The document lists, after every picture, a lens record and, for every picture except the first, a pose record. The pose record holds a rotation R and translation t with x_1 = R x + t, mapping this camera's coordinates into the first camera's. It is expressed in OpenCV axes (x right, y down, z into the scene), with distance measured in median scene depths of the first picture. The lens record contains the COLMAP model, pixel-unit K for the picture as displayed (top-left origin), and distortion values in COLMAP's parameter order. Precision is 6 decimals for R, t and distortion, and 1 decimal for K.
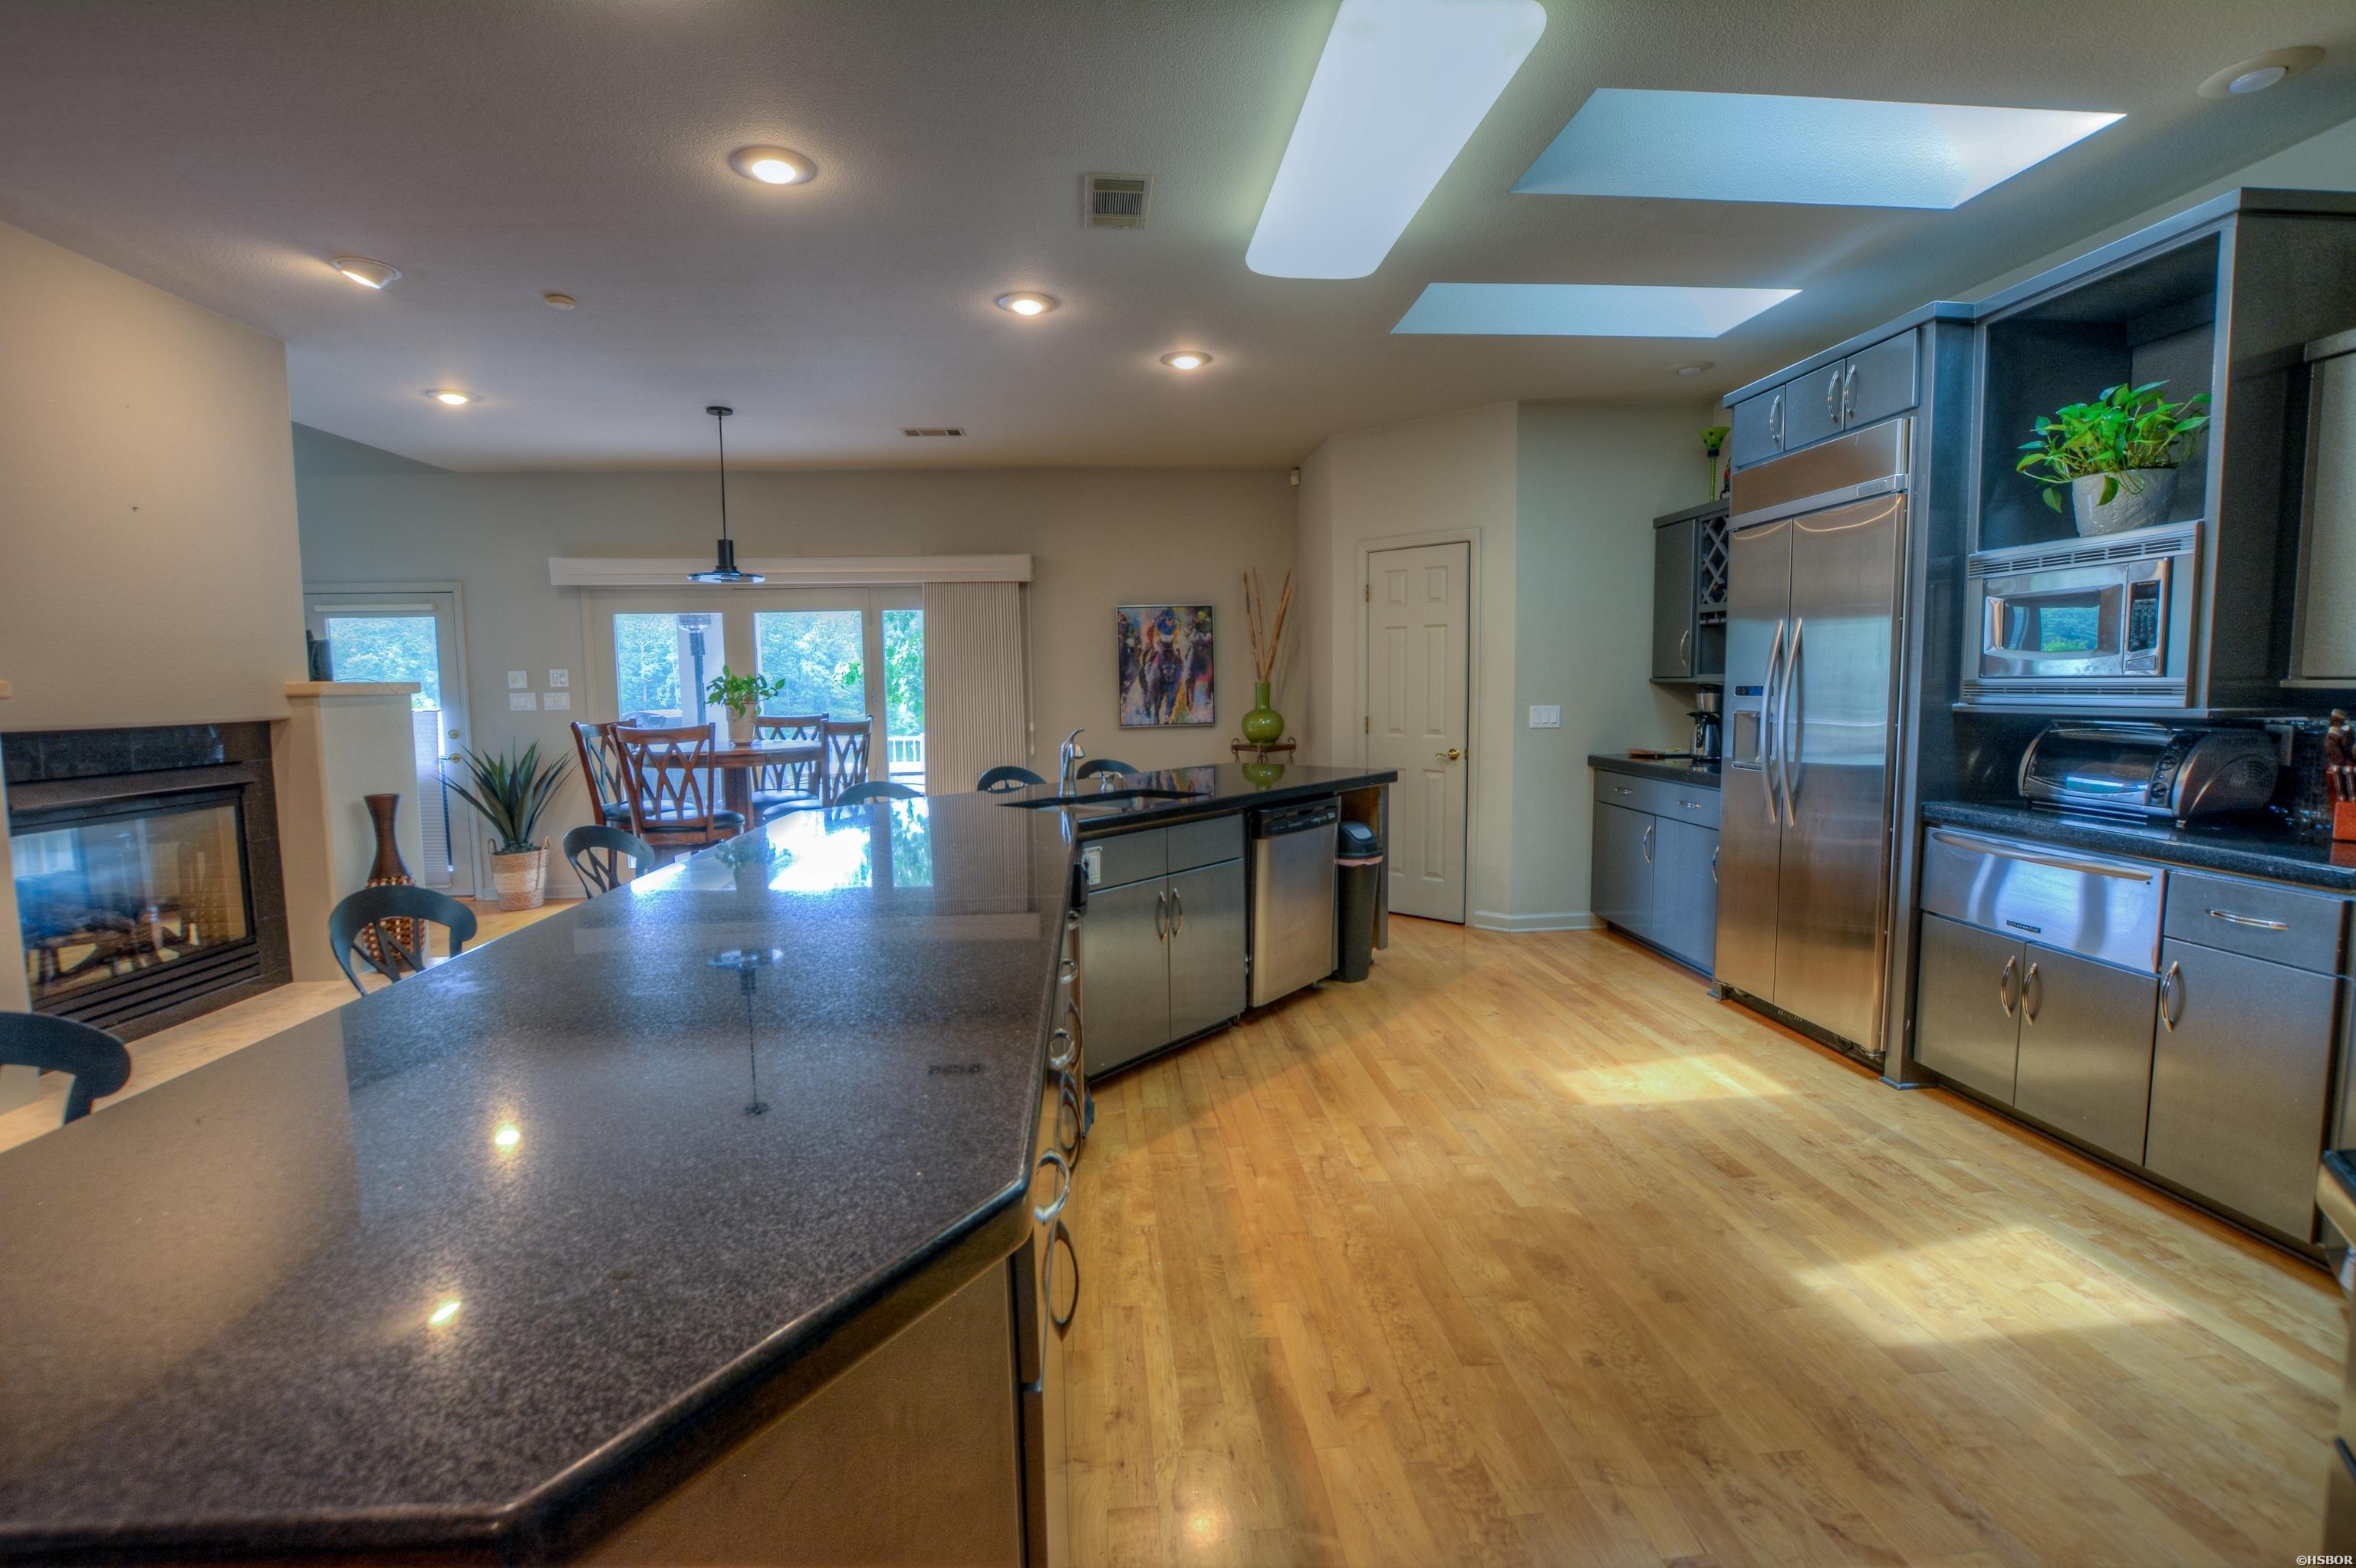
lens RADIAL K [[1034.4, 0, 1175.4], [0, 1034.4, 778.3], [0, 0, 1]] dist [-0.031679, 0.002517]
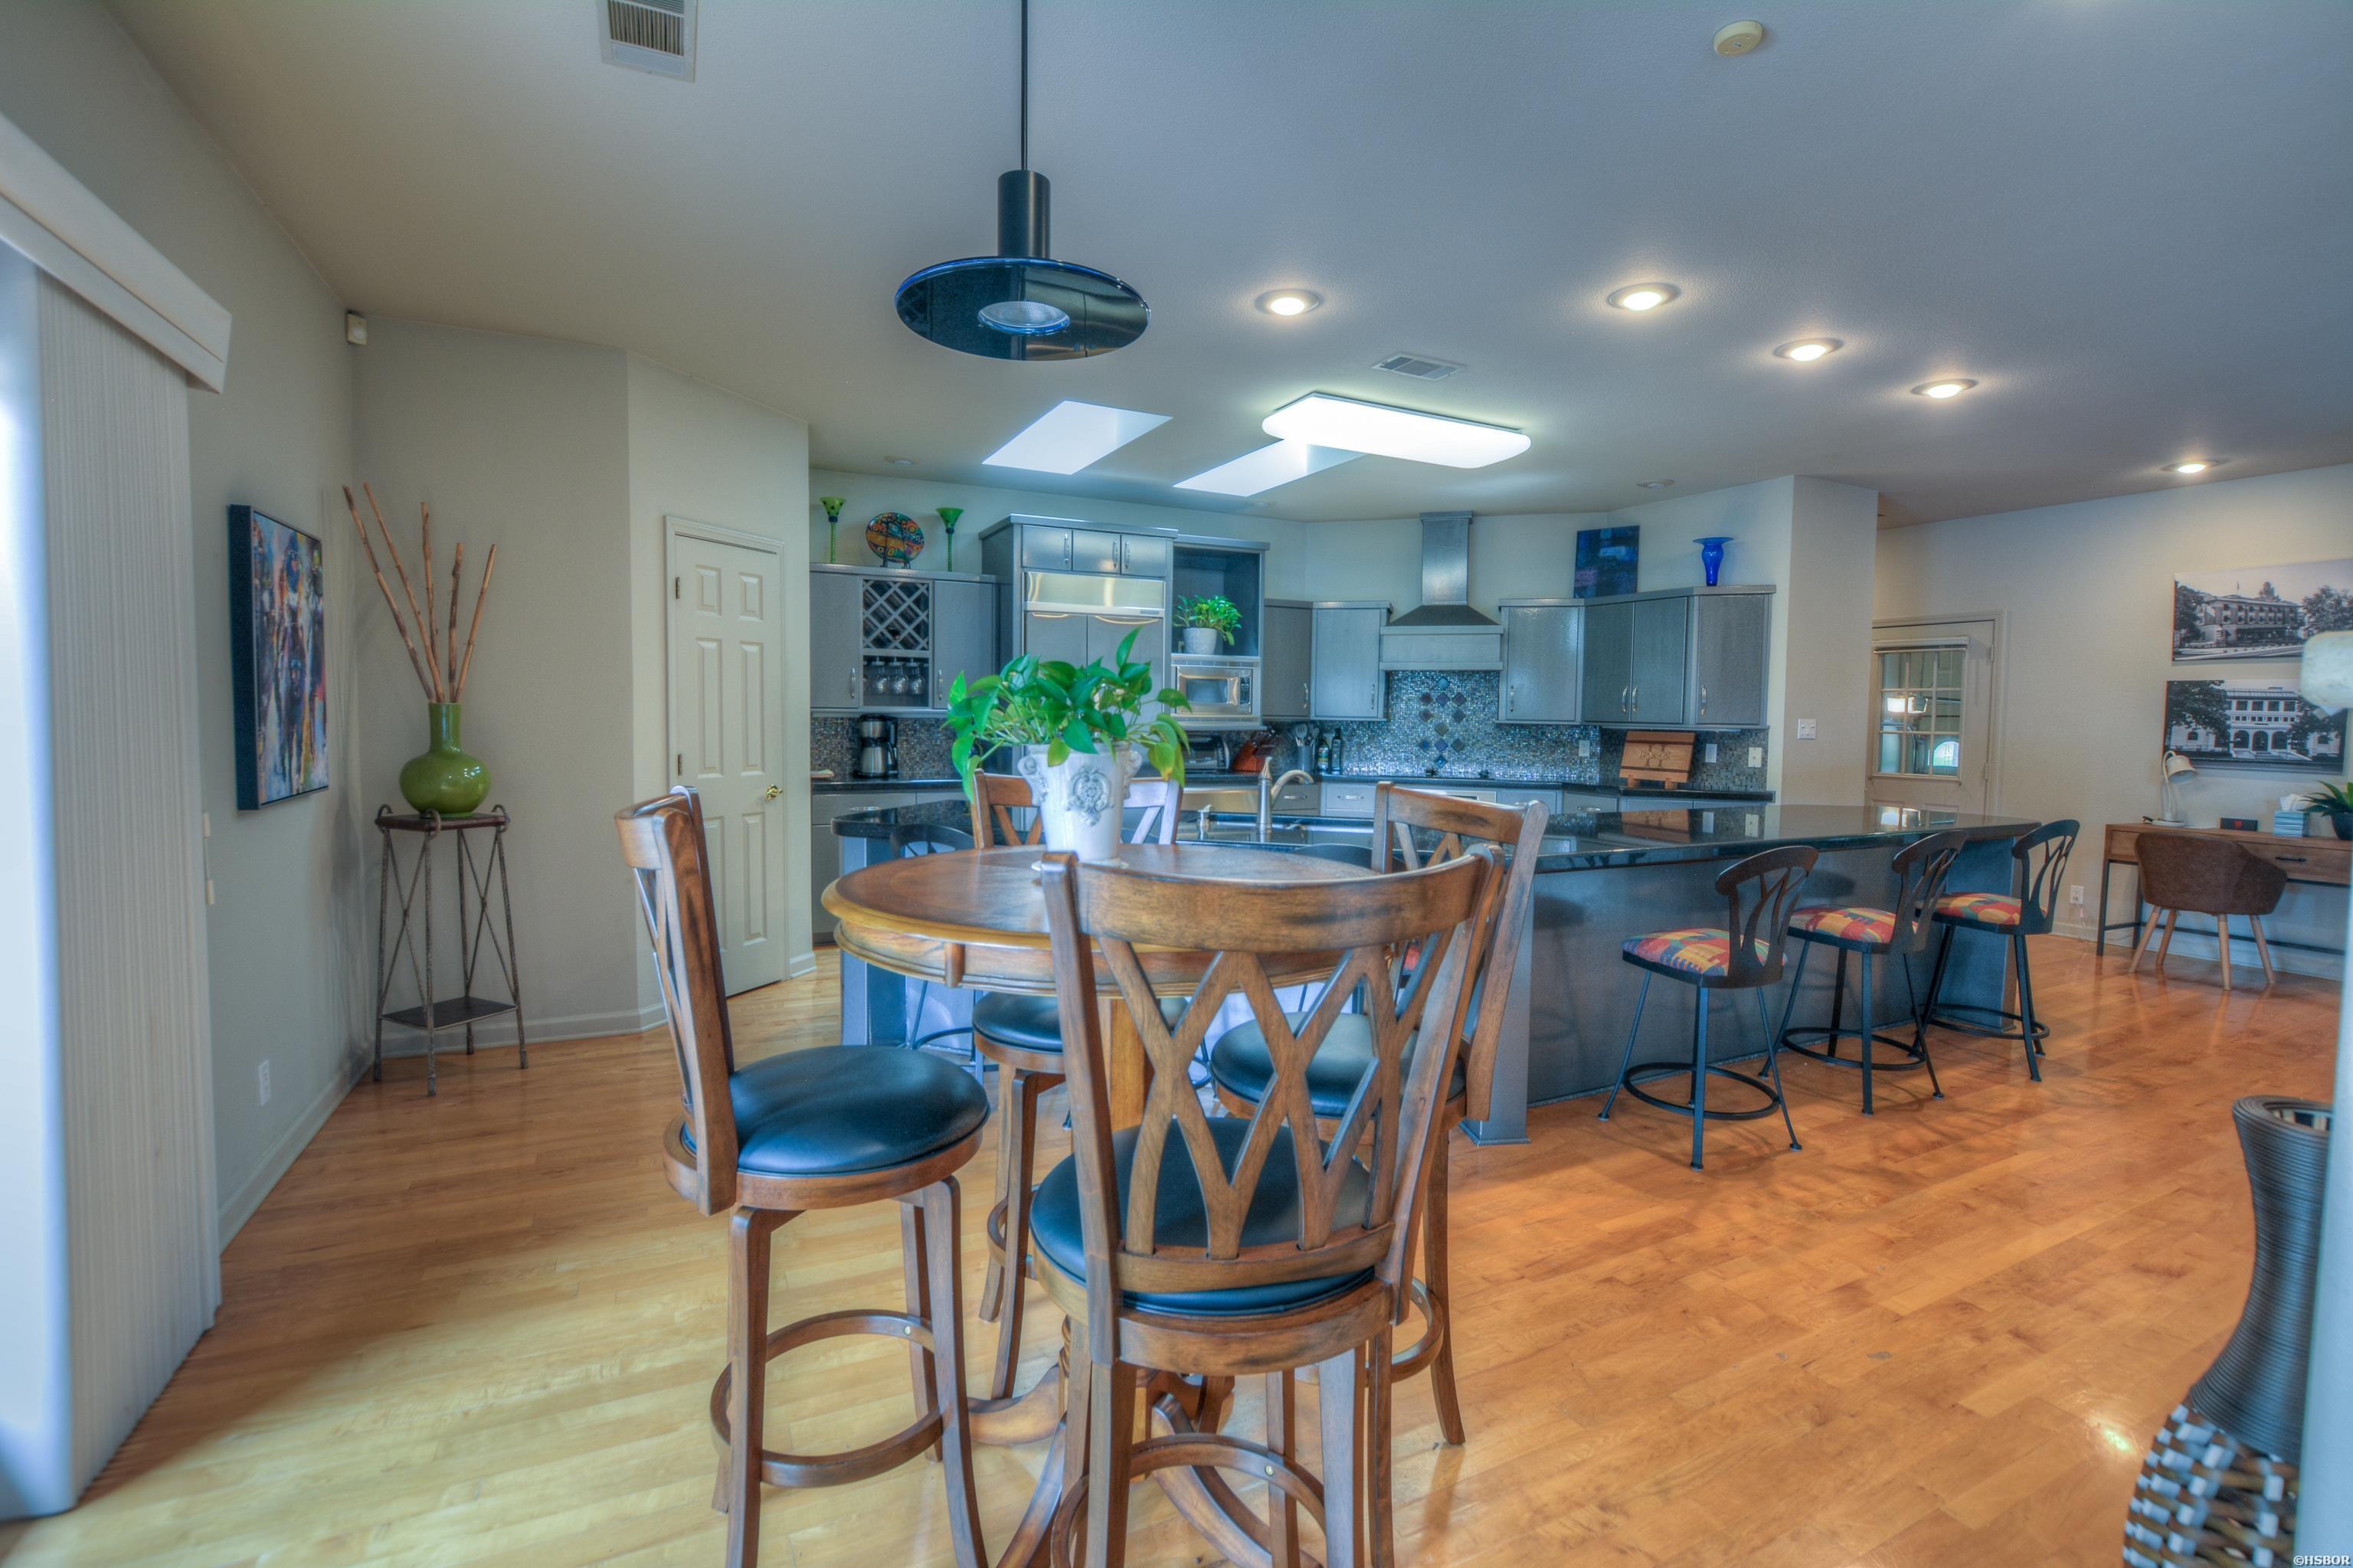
lens RADIAL K [[1033.2, 0, 1163.1], [0, 1033.2, 771.5], [0, 0, 1]] dist [-0.031679, 0.002517]
pose [[-0.366056, -0.042298, 0.929631, -0.758041], [0.078966, 0.993952, 0.076318, -0.091821], [-0.927236, 0.101346, -0.360502, 1.138204]]
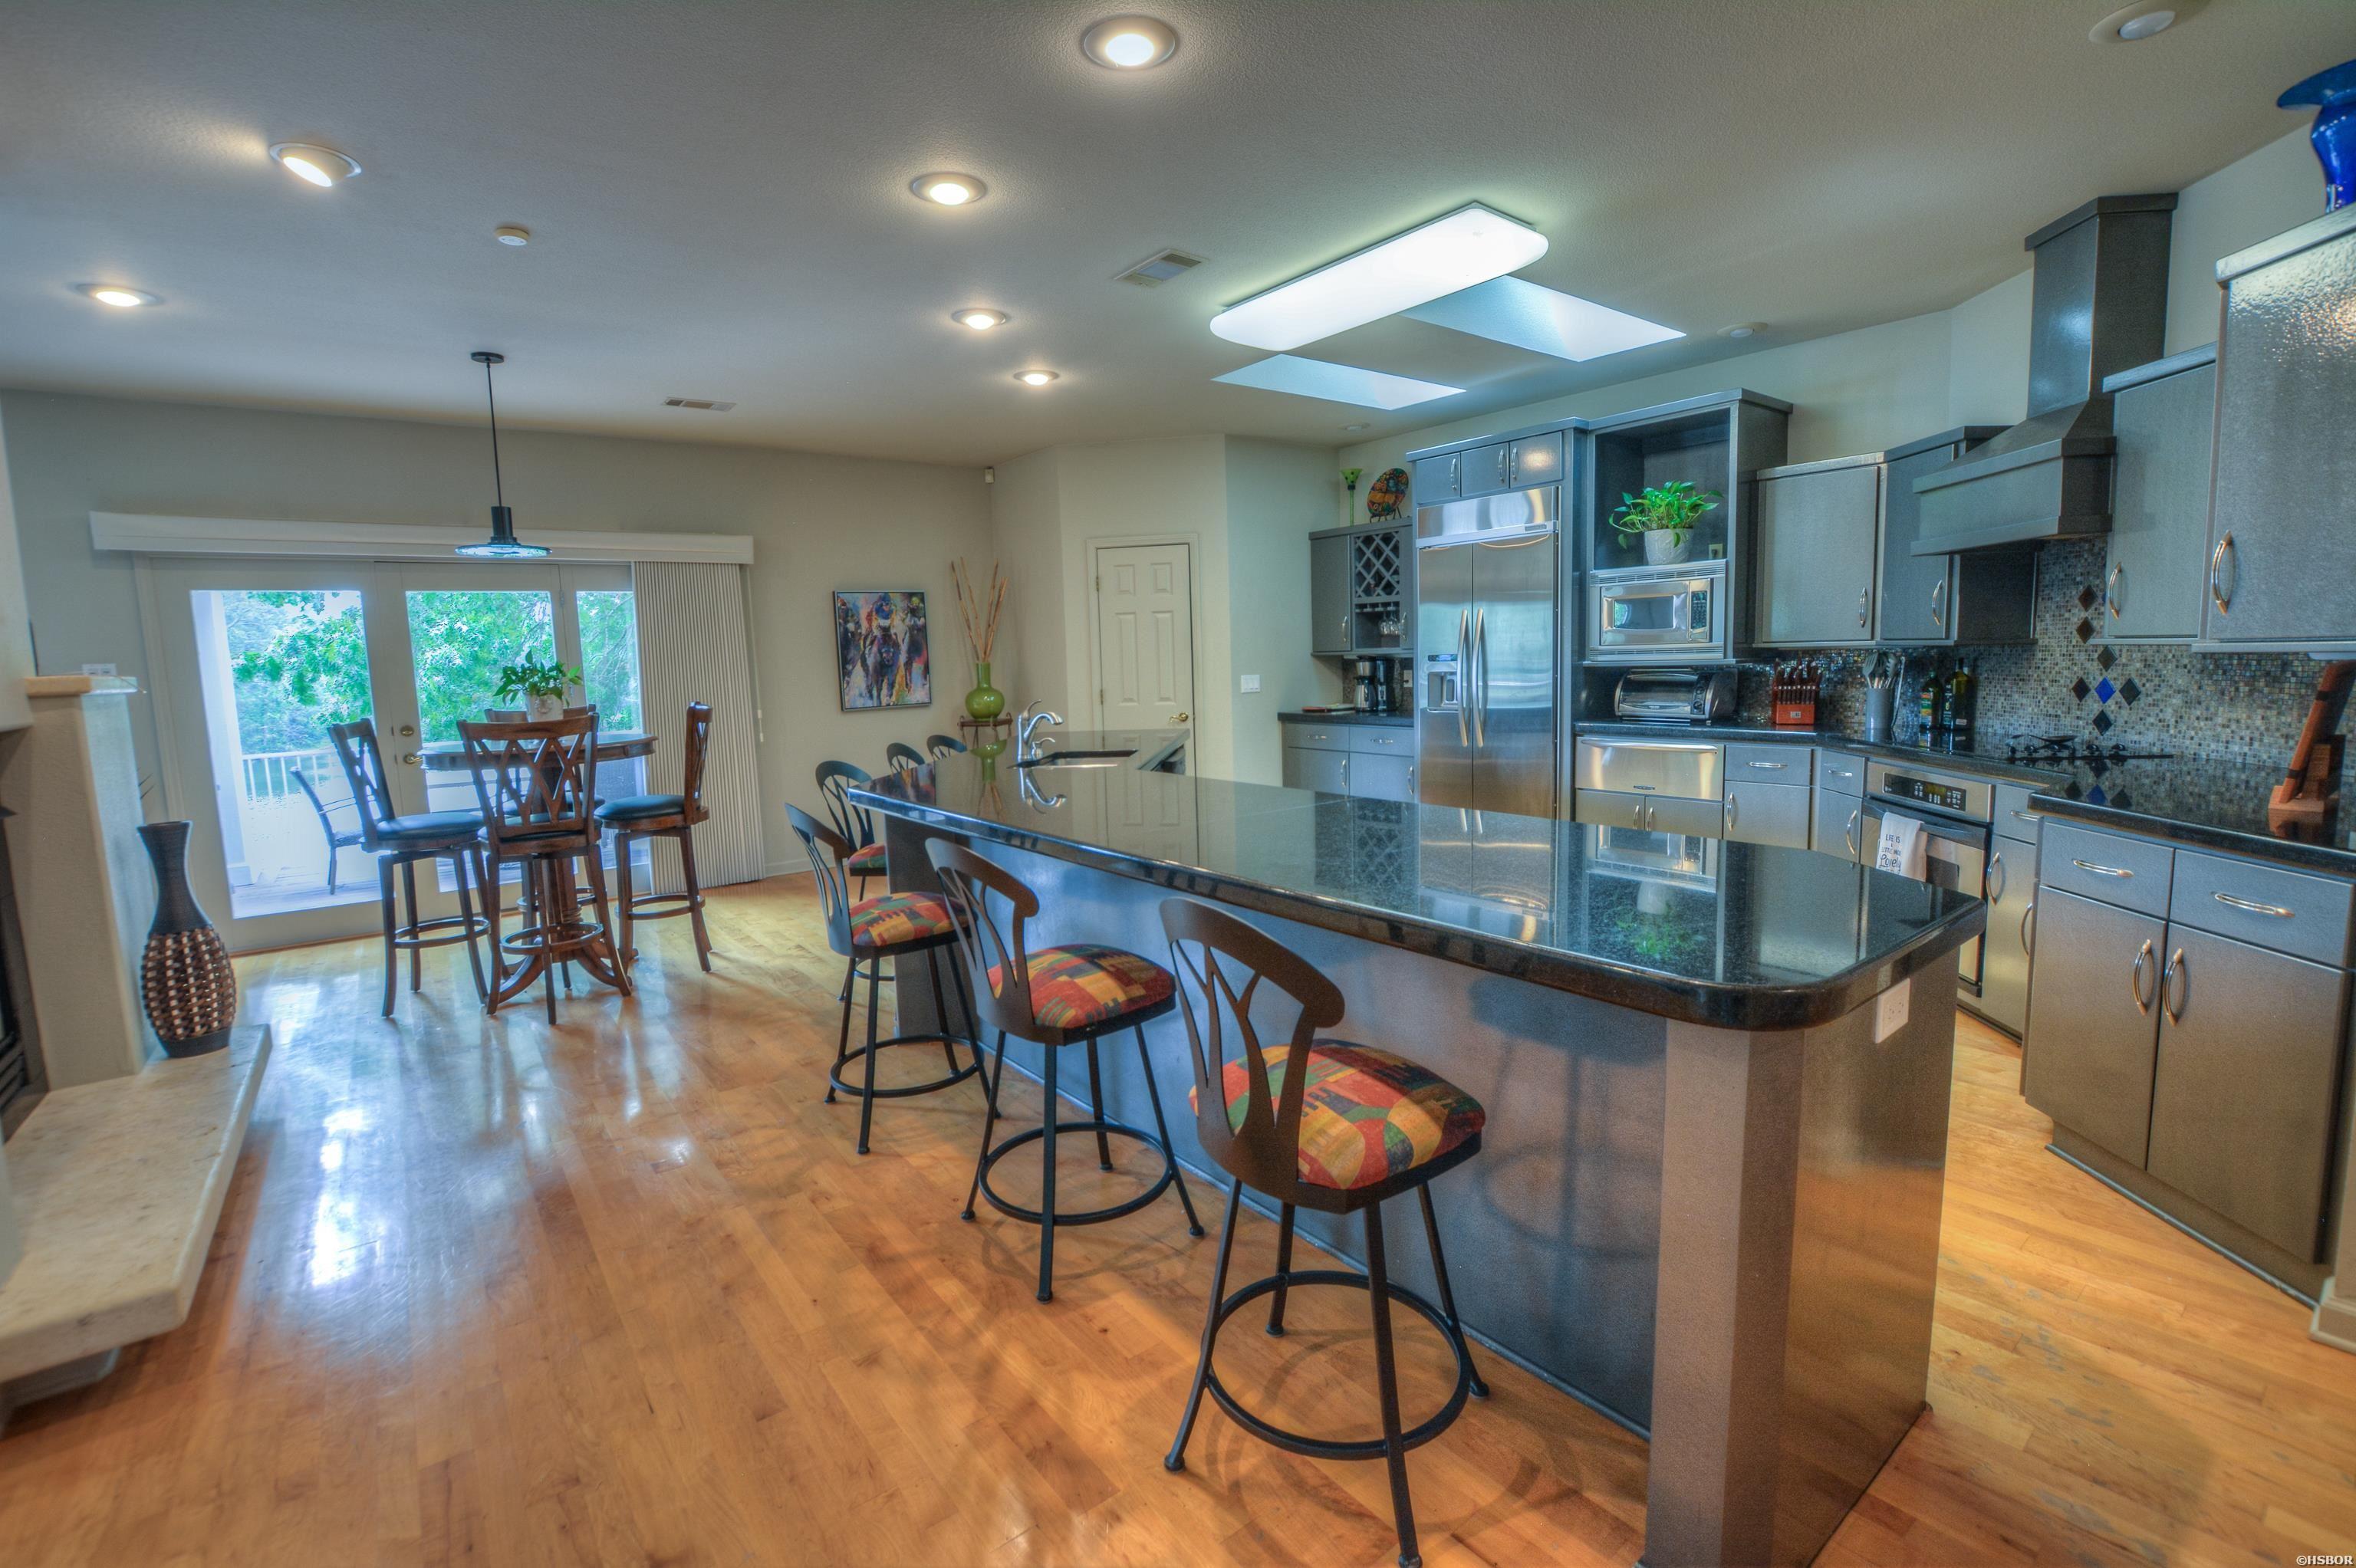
lens RADIAL K [[1034.4, 0, 1167.9], [0, 1034.4, 774.0], [0, 0, 1]] dist [-0.031679, 0.002517]
pose [[0.839288, -0.074870, 0.538508, -0.468979], [0.070798, 0.997090, 0.028286, 0.008860], [-0.539058, 0.014385, 0.842146, -0.028098]]
